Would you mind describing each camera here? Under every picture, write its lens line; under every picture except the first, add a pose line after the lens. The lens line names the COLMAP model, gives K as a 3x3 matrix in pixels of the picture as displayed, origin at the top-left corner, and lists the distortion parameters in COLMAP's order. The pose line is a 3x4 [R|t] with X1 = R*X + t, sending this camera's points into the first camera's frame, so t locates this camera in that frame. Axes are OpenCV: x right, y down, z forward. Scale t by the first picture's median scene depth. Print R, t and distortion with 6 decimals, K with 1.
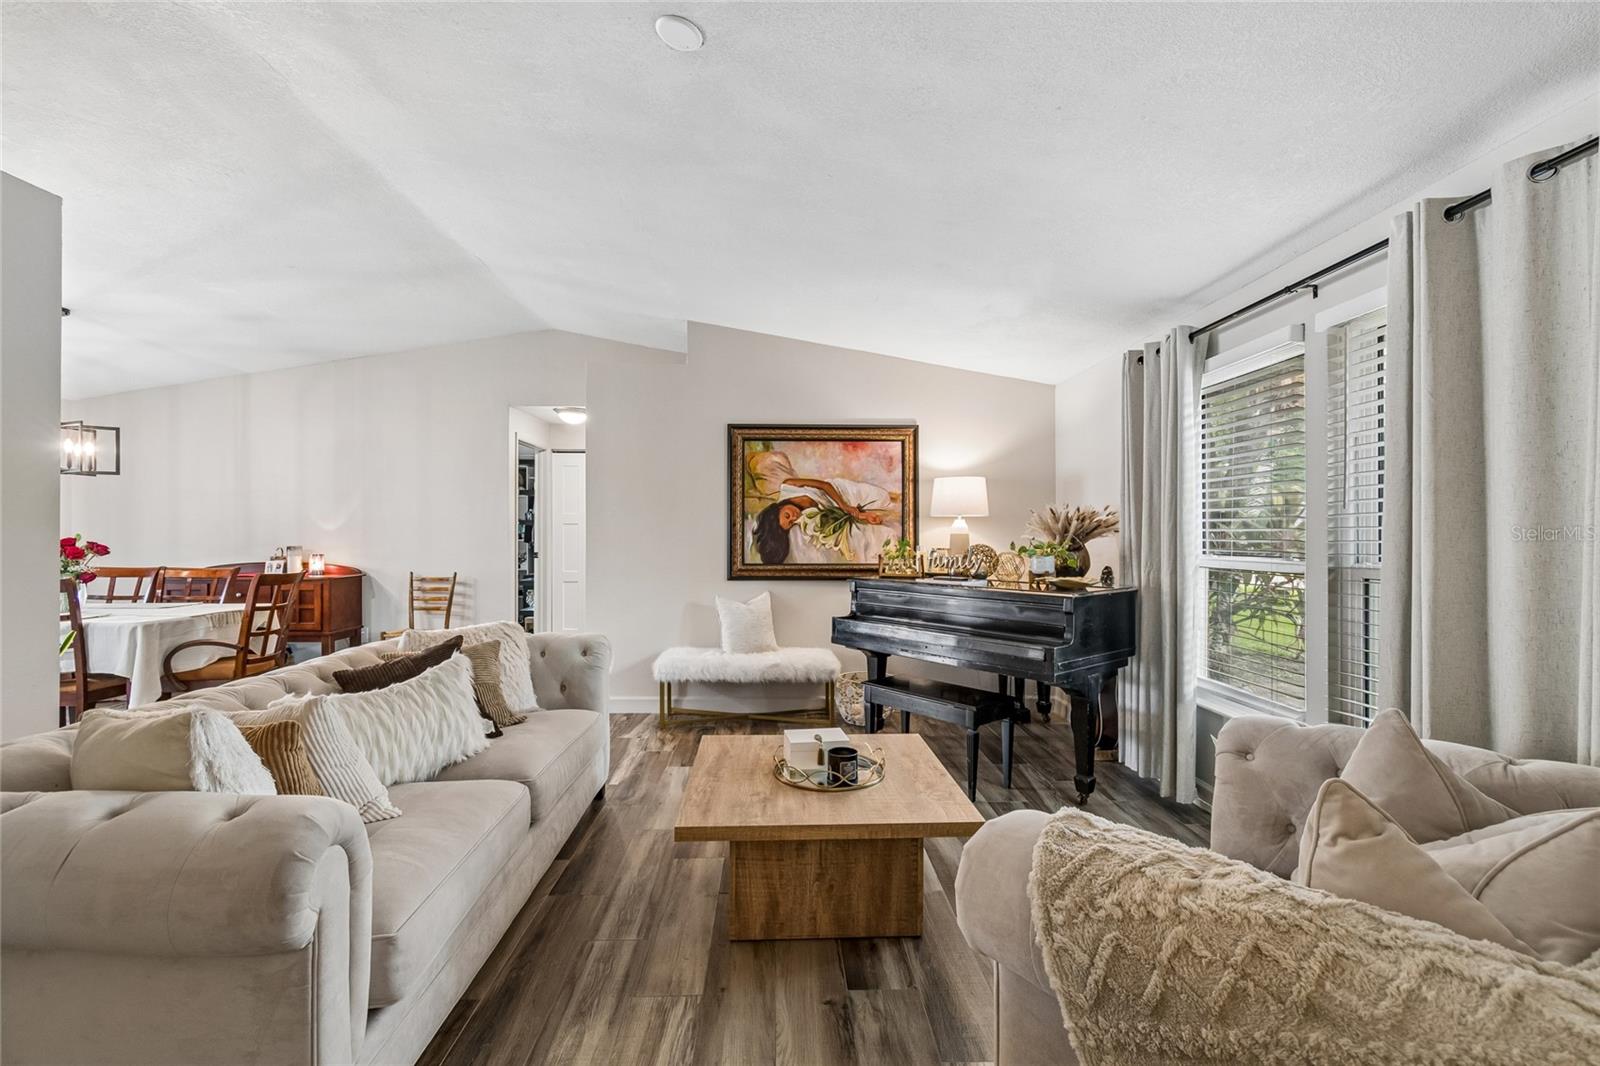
lens RADIAL K [[703.4, 0, 807.2], [0, 703.4, 534.1], [0, 0, 1]] dist [0.000273, -0.001256]
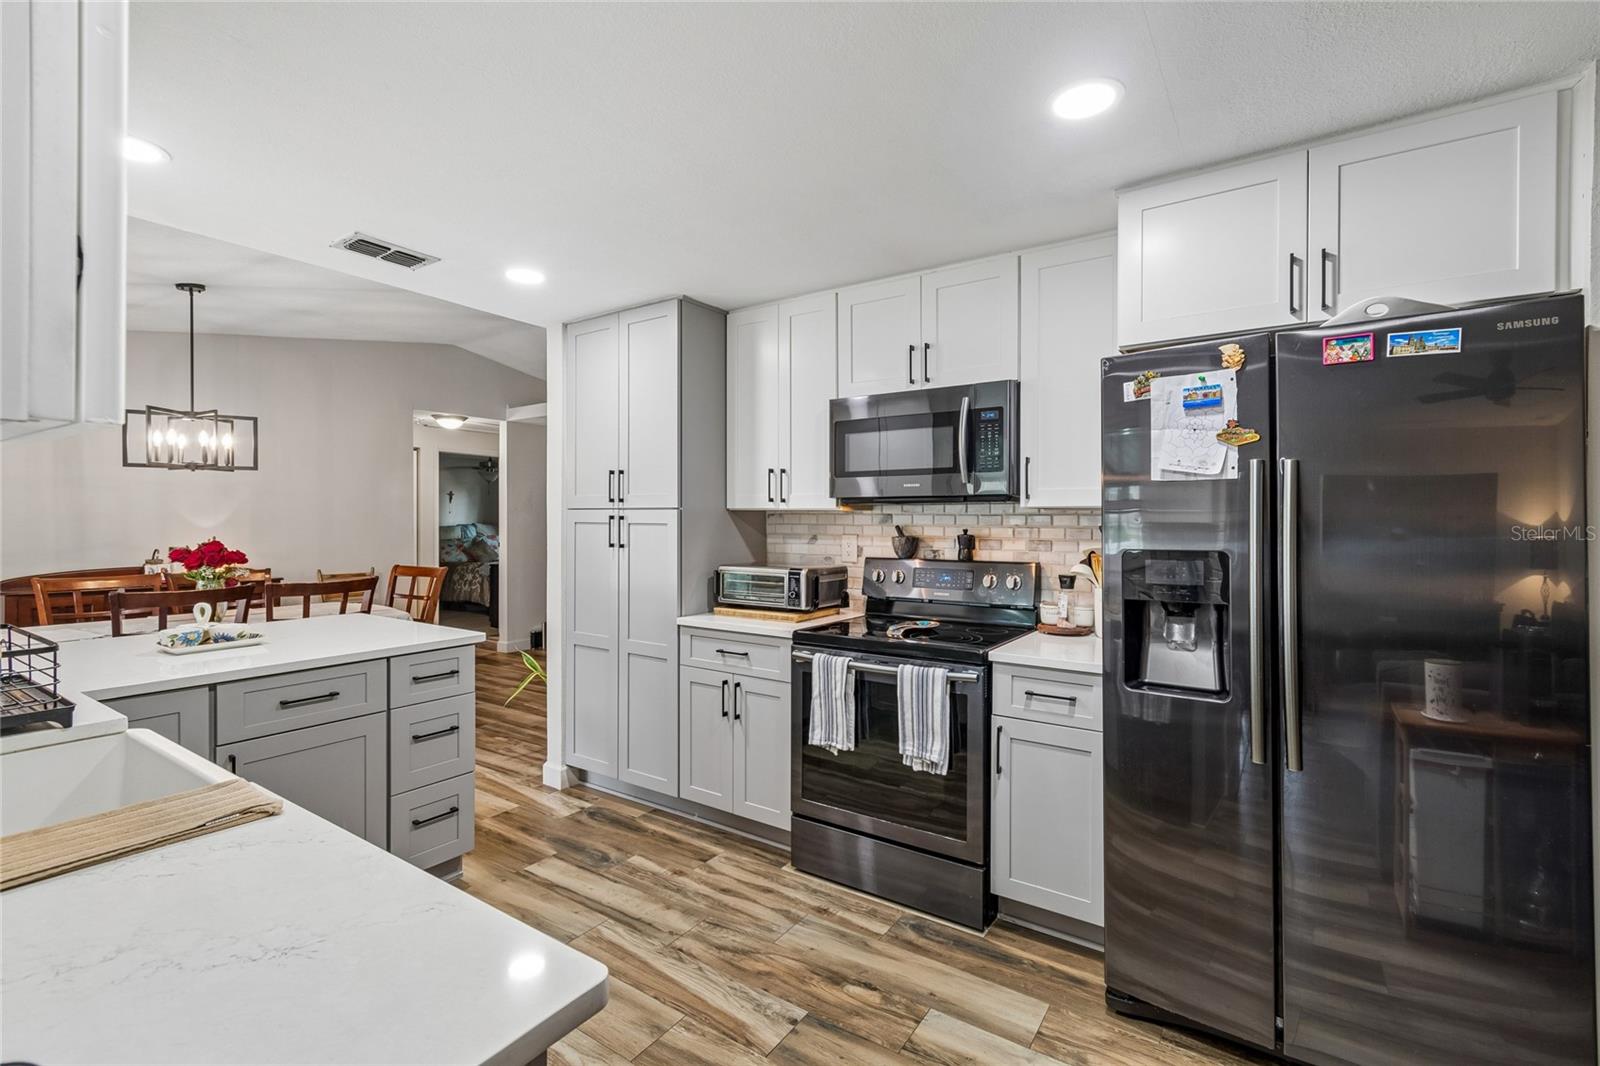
lens RADIAL K [[703.4, 0, 803.6], [0, 703.4, 522.7], [0, 0, 1]] dist [0.000273, -0.001256]
pose [[0.600880, -0.003836, 0.799330, -1.106308], [-0.000563, 0.999986, 0.005222, -0.018883], [-0.799339, -0.003588, 0.600870, -0.127920]]
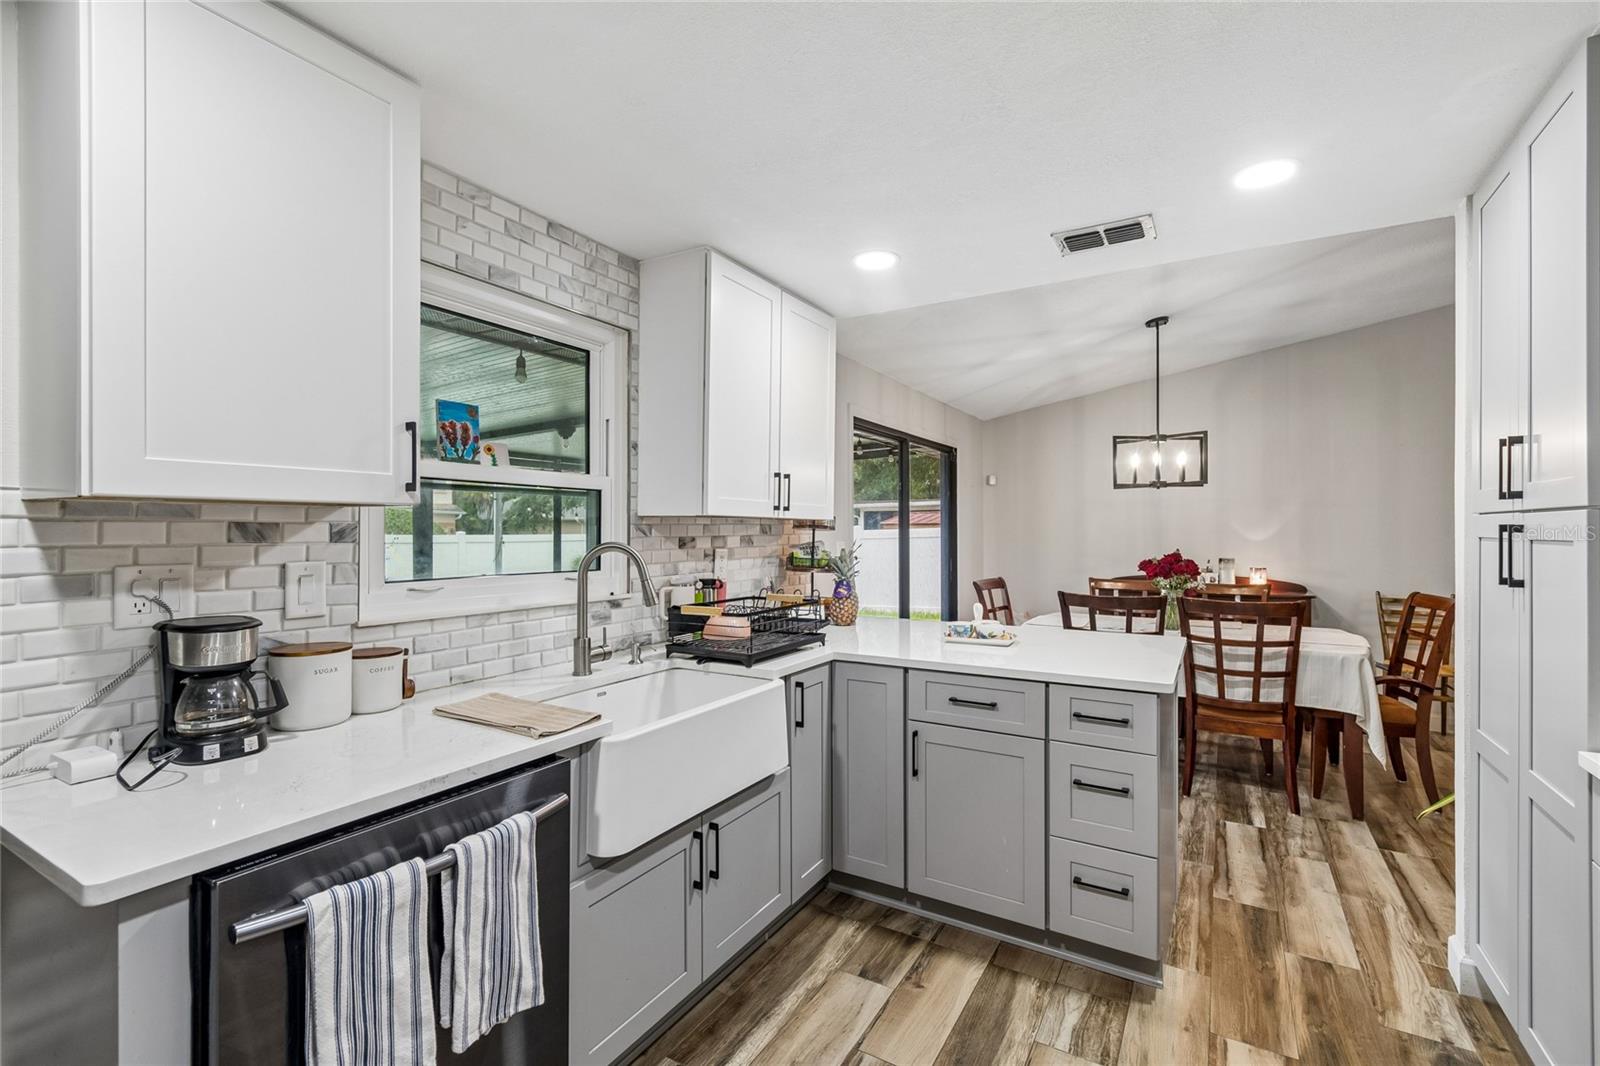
lens RADIAL K [[703.4, 0, 812.0], [0, 703.4, 529.7], [0, 0, 1]] dist [0.000273, -0.001256]
pose [[0.833186, -0.004548, -0.552974, -0.781065], [0.002107, 0.999985, -0.005051, -0.018399], [0.552988, 0.003043, 0.833183, -0.065598]]
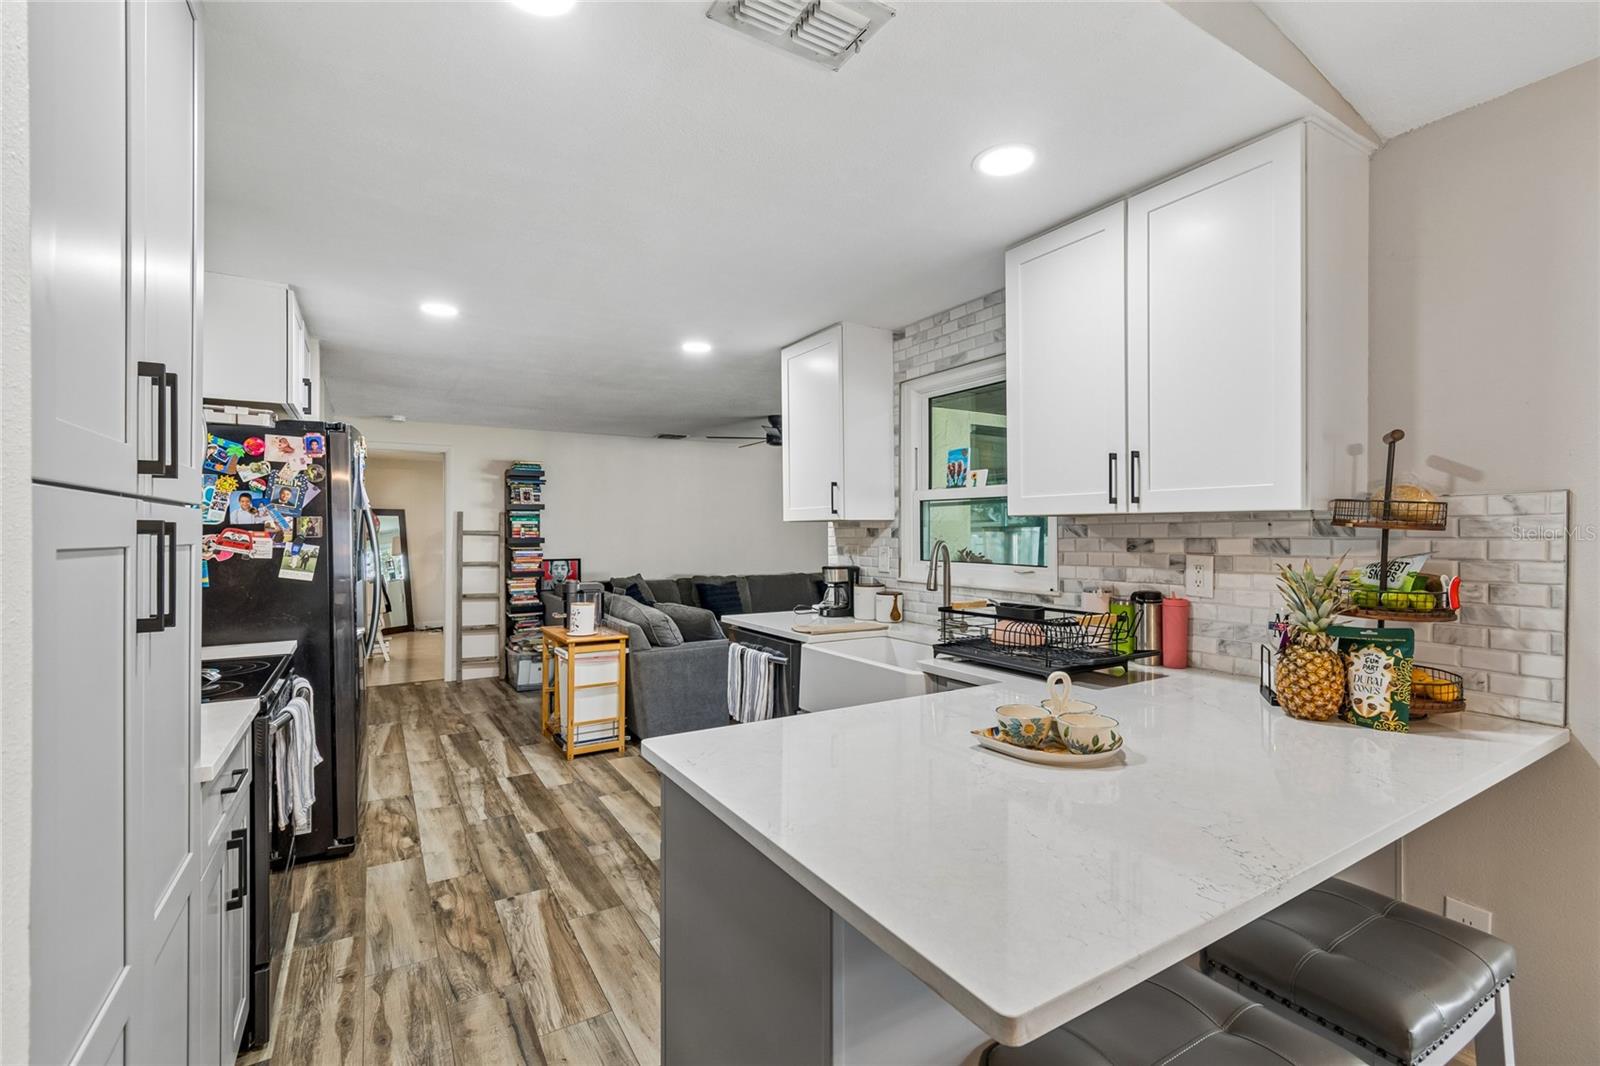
lens RADIAL K [[703.4, 0, 803.6], [0, 703.4, 527.1], [0, 0, 1]] dist [0.000273, -0.001256]
pose [[-0.879450, -0.005284, -0.475963, -0.753071], [-0.001999, 0.999971, -0.007409, -0.019300], [0.475988, -0.005565, -0.879434, 0.656141]]
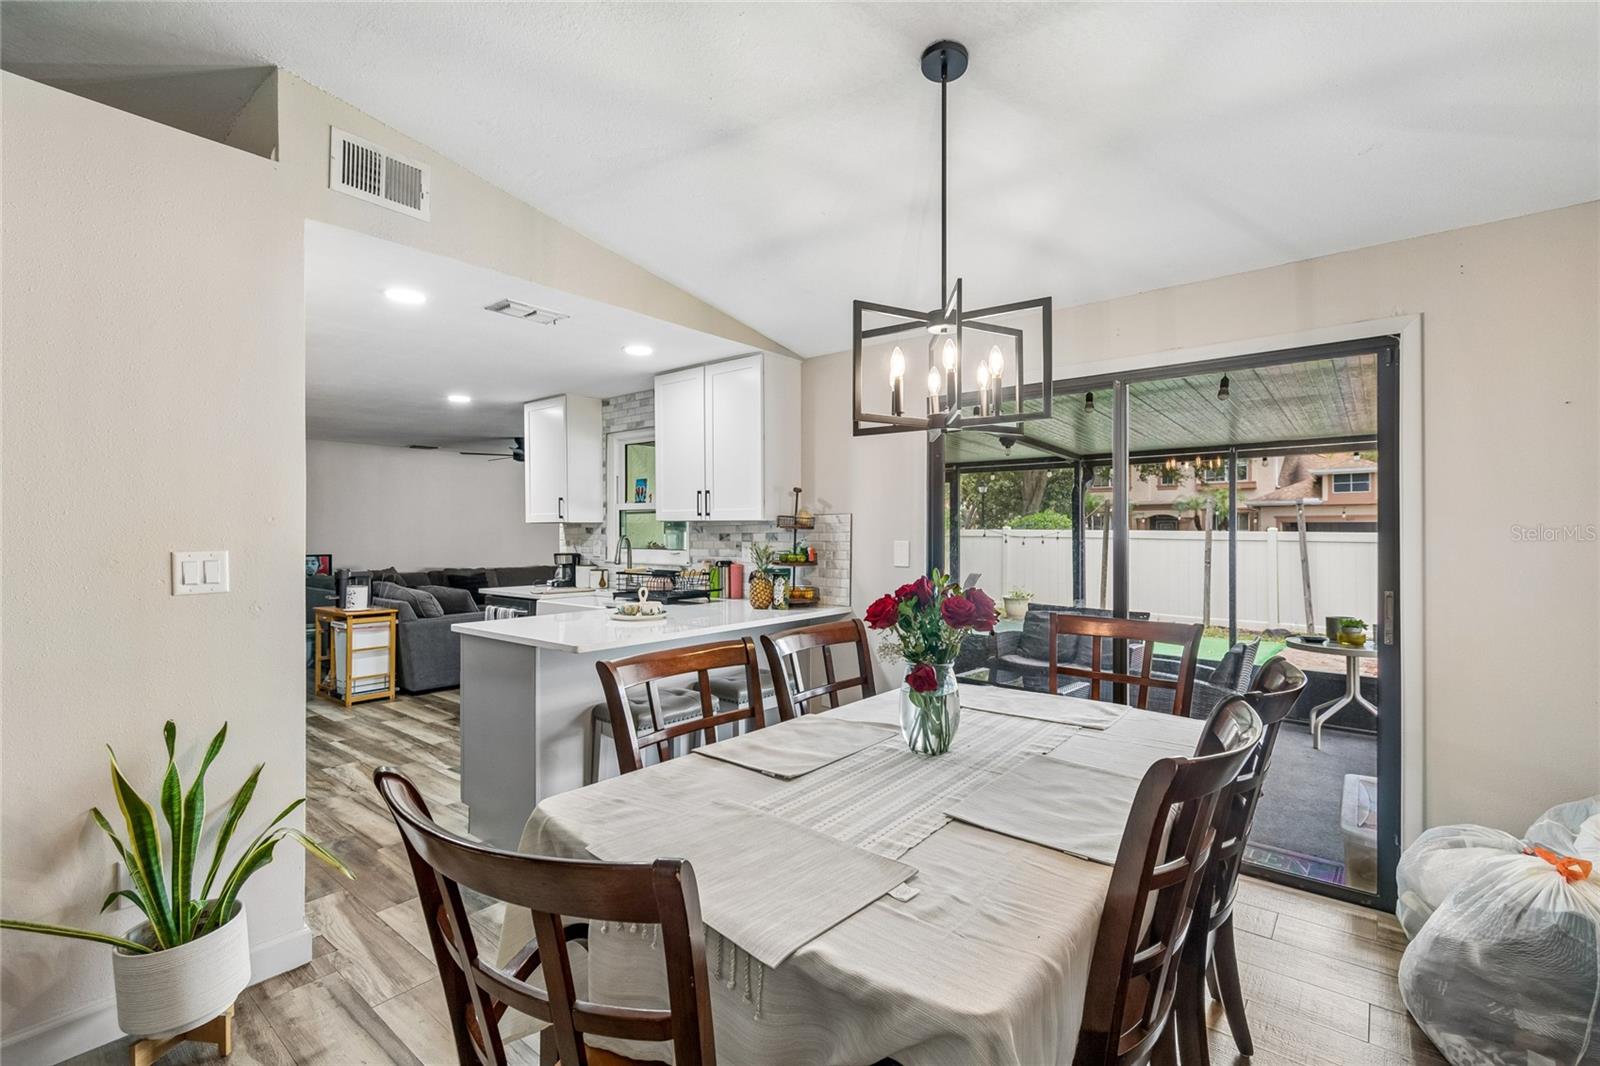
lens RADIAL K [[703.4, 0, 810.9], [0, 703.4, 532.1], [0, 0, 1]] dist [0.000273, -0.001256]
pose [[-0.664084, -0.001480, -0.747656, -0.574930], [-0.002090, 0.999998, -0.000123, -0.017681], [0.747655, 0.001481, -0.664086, 1.030339]]
